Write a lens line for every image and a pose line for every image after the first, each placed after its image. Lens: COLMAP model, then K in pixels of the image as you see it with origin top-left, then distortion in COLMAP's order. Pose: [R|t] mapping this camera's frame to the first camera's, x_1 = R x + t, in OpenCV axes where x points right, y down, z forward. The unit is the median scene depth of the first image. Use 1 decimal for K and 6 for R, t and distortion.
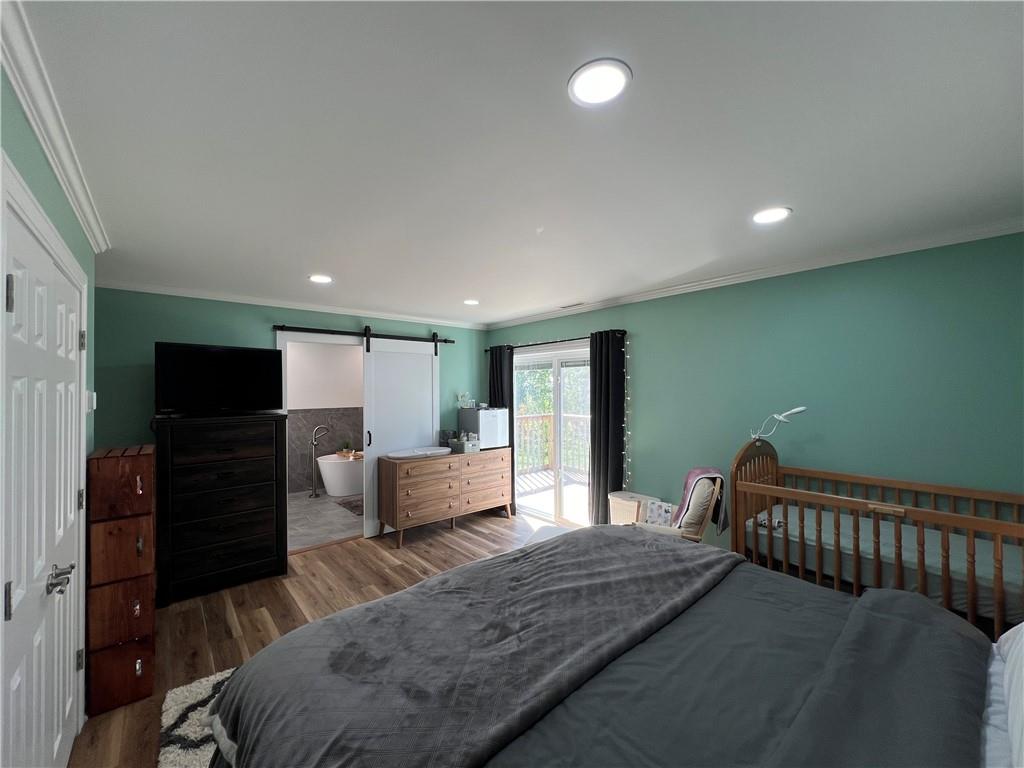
lens RADIAL K [[408.3, 0, 512.0], [0, 408.3, 384.0], [0, 0, 1]] dist [-0.002321, -0.000216]
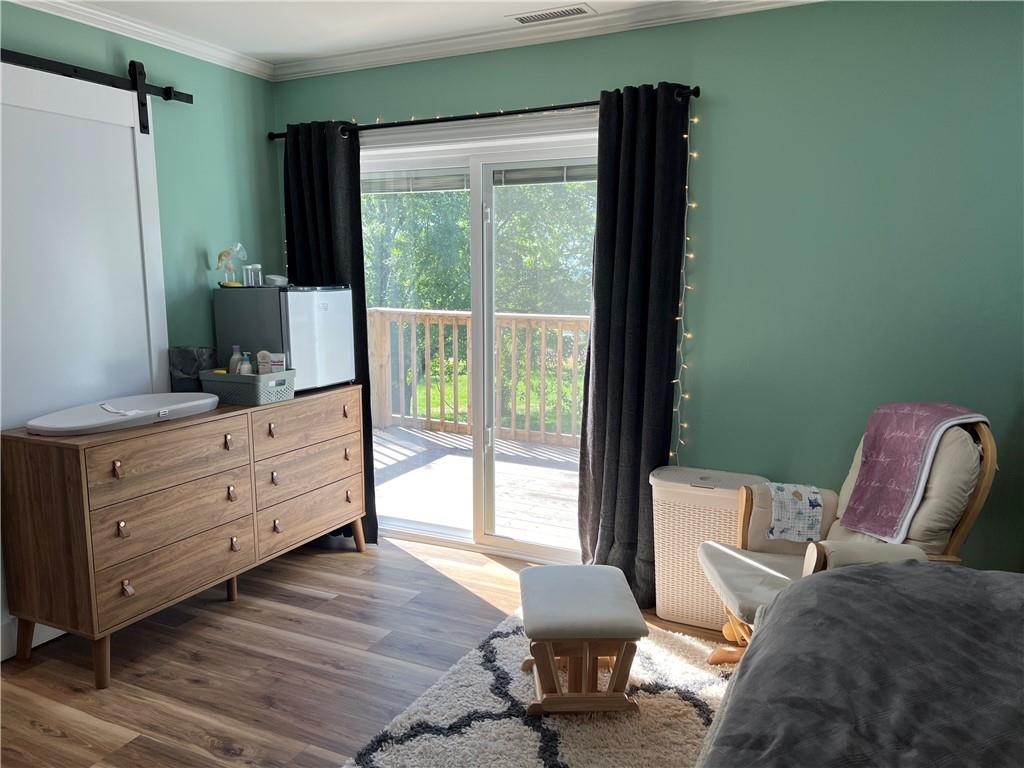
lens RADIAL K [[765.4, 0, 512.0], [0, 765.4, 384.0], [0, 0, 1]] dist [0.068875, -0.083491]
pose [[0.919560, -0.051576, 0.389551, -0.178346], [-0.010802, 0.987656, 0.156265, 0.037033], [-0.392802, -0.147903, 0.907652, 0.268044]]
